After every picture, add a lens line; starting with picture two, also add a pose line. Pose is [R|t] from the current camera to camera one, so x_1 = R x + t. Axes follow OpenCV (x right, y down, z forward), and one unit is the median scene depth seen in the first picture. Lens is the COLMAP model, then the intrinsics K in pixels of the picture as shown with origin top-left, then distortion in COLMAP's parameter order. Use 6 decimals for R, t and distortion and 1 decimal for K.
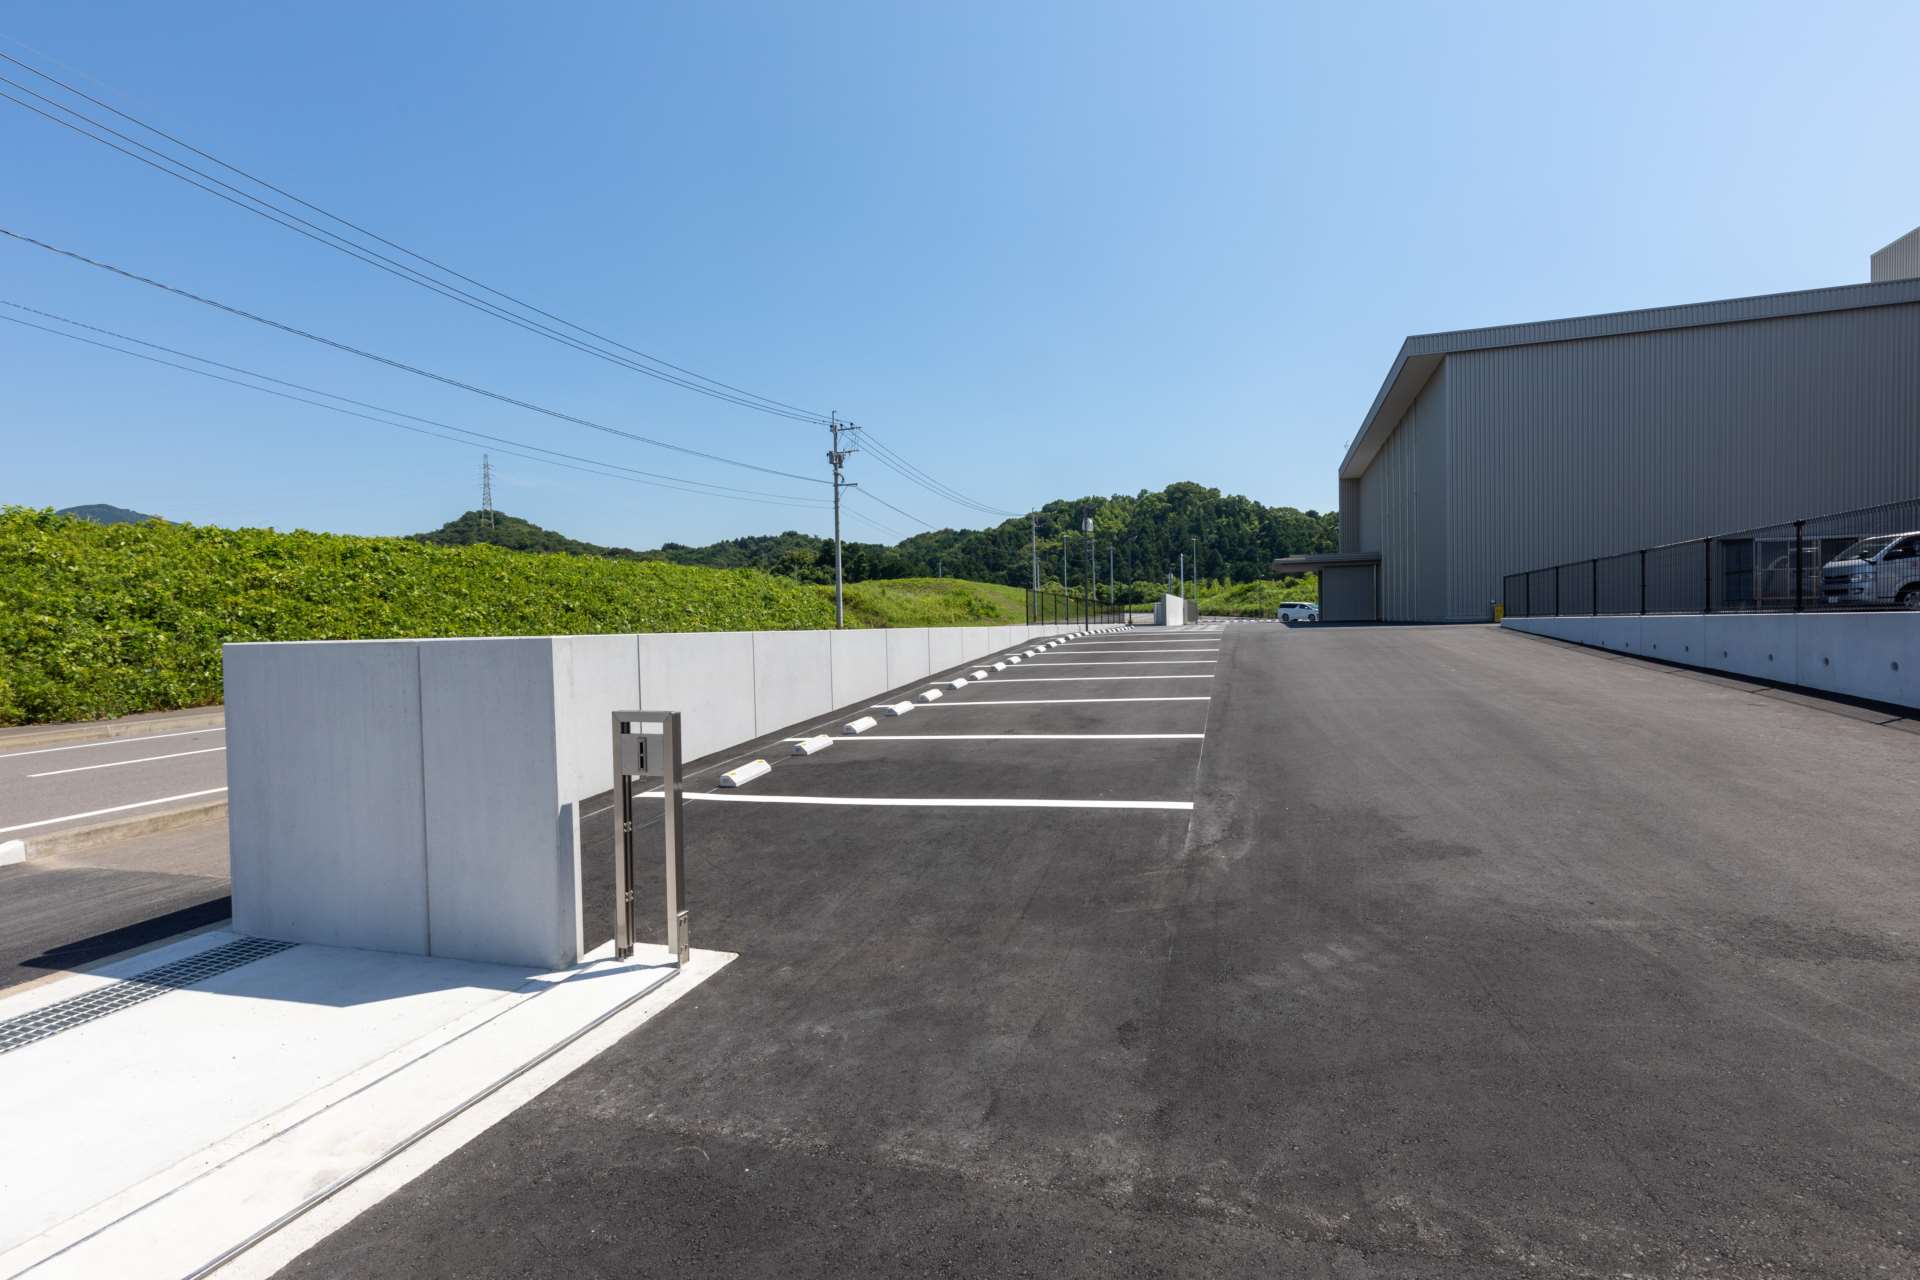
lens RADIAL K [[867.9, 0, 966.7], [0, 867.9, 646.6], [0, 0, 1]] dist [0.000384, 0.000016]
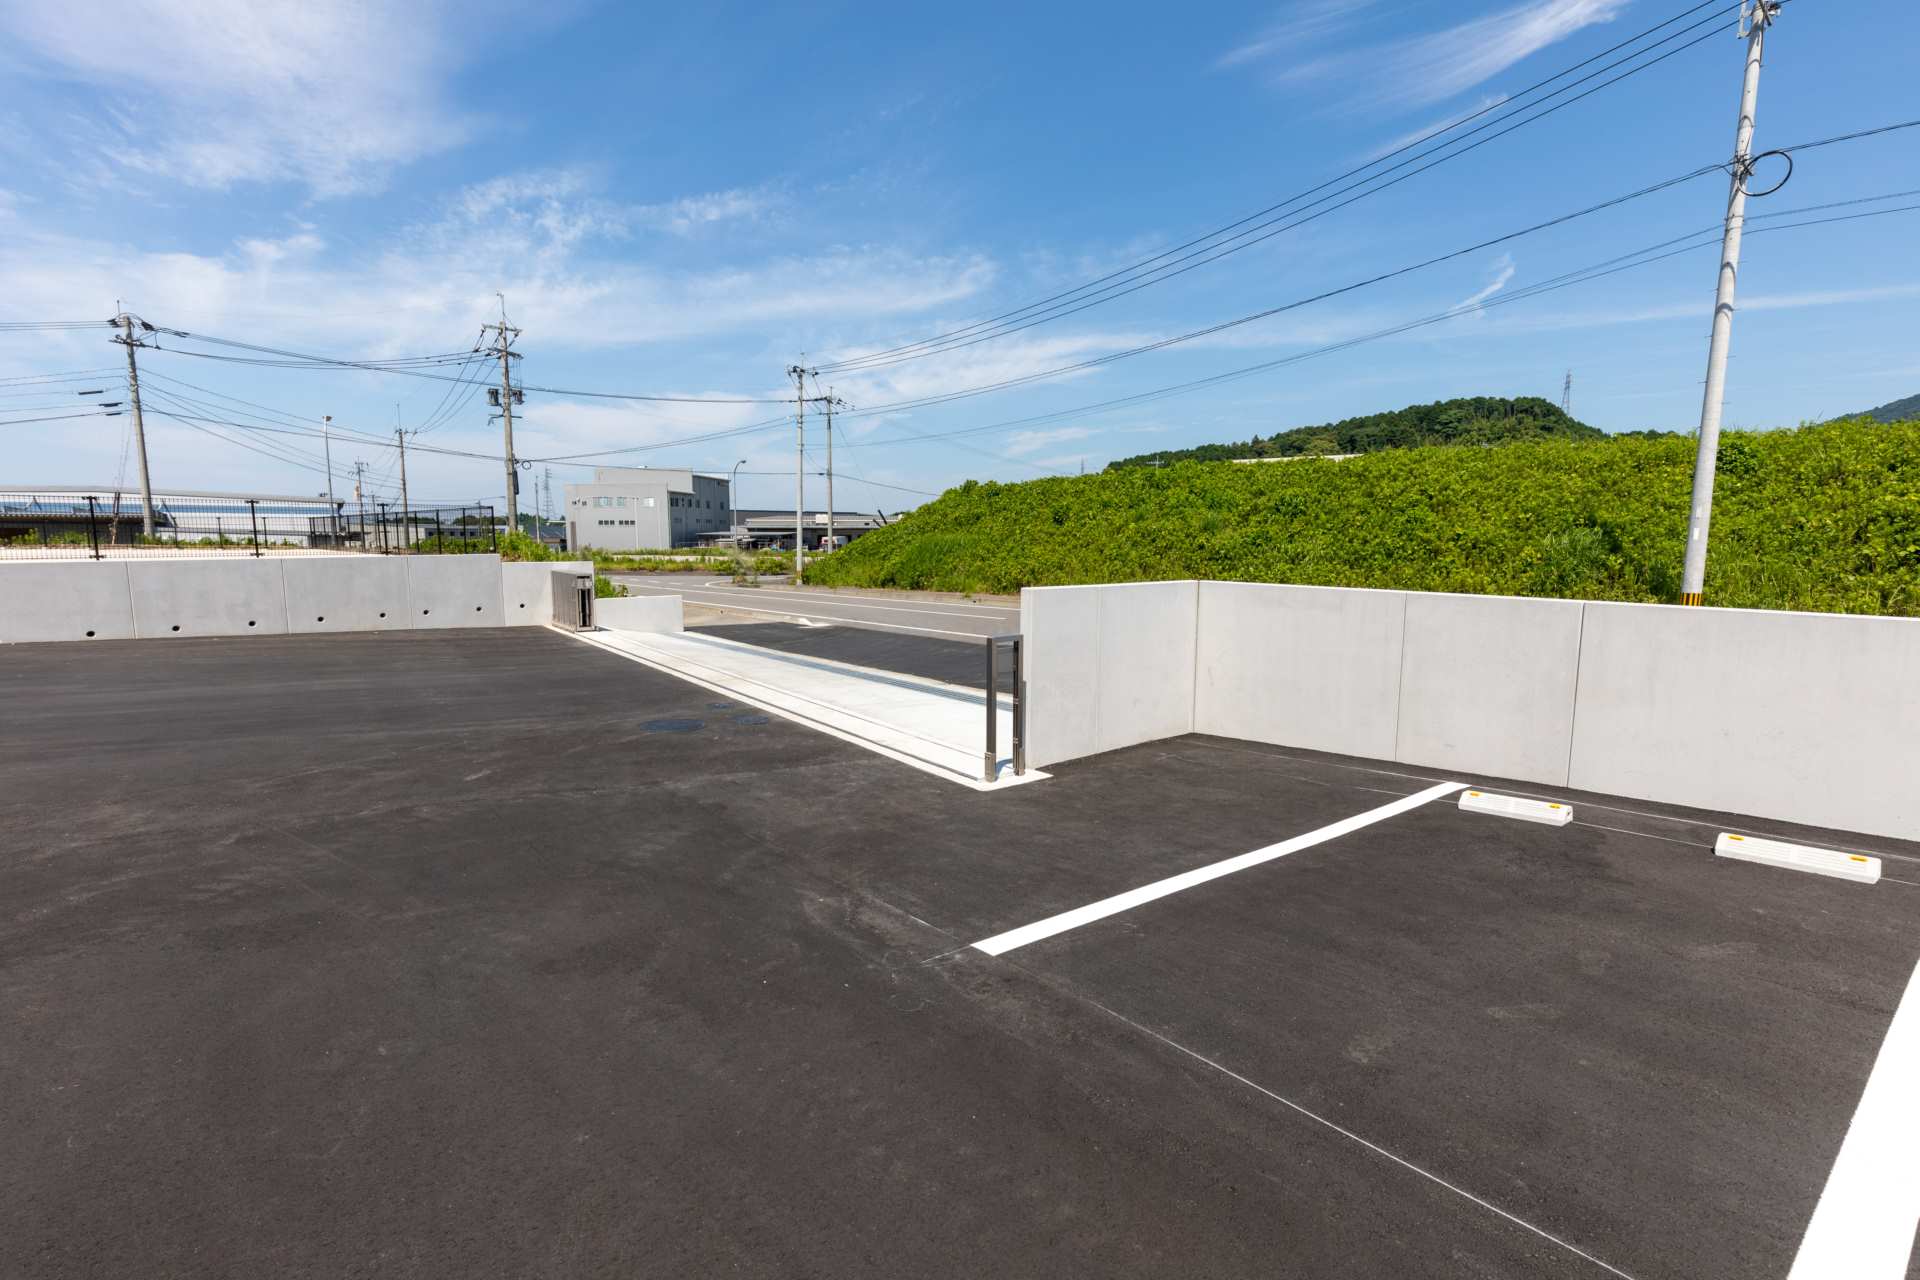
lens RADIAL K [[867.9, 0, 966.7], [0, 867.9, 646.6], [0, 0, 1]] dist [0.000384, 0.000016]
pose [[-0.574391, 0.128603, -0.808416, 1.065866], [-0.010100, 0.986393, 0.164091, -0.186212], [0.818519, 0.102417, -0.565277, 1.911471]]
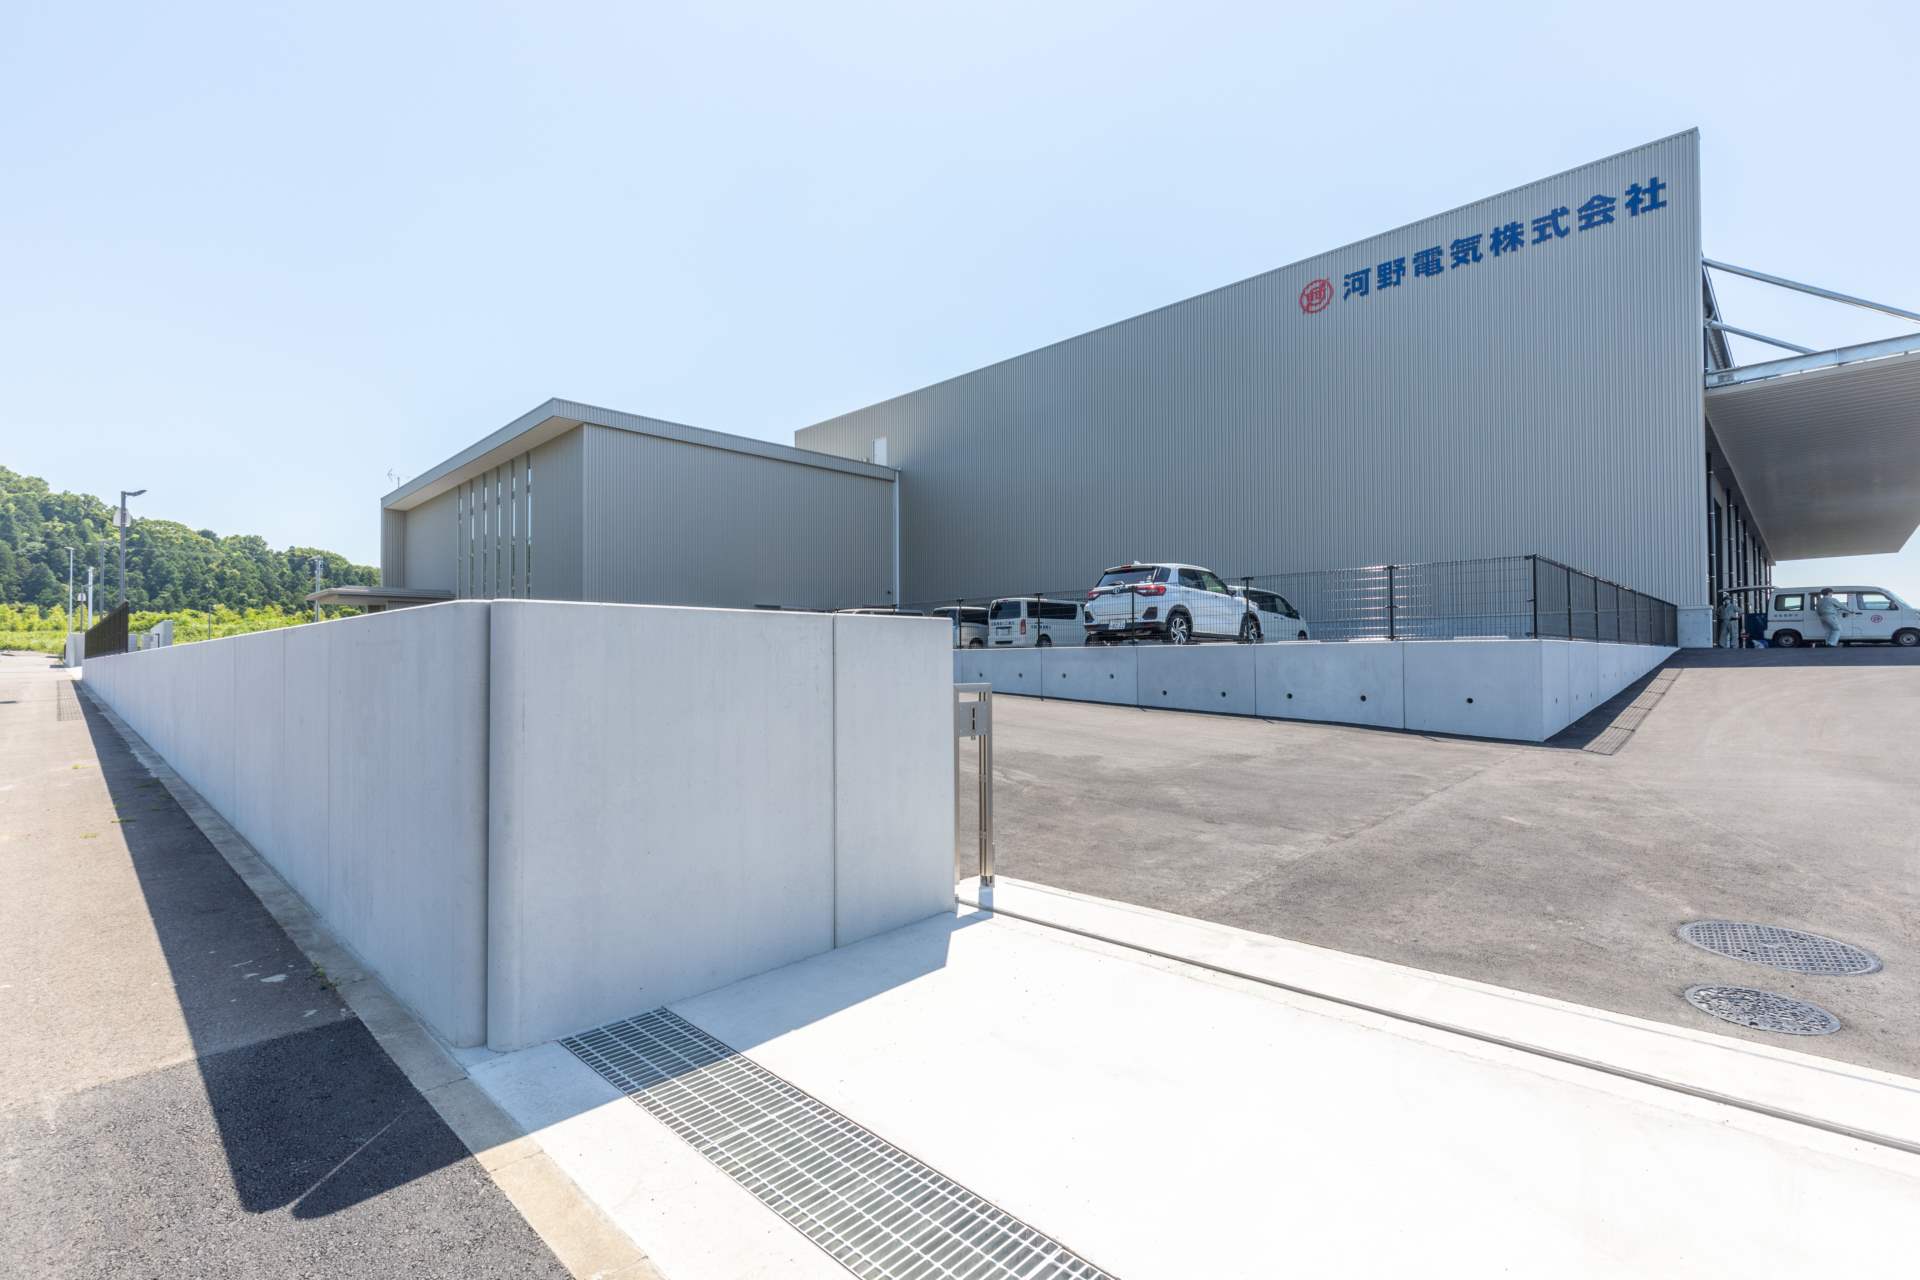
lens RADIAL K [[867.9, 0, 966.7], [0, 867.9, 646.6], [0, 0, 1]] dist [0.000384, 0.000016]
pose [[0.427820, 0.032246, 0.903289, -1.479224], [0.018111, 0.998857, -0.044236, 0.077134], [-0.903683, 0.035284, 0.426747, 0.476319]]
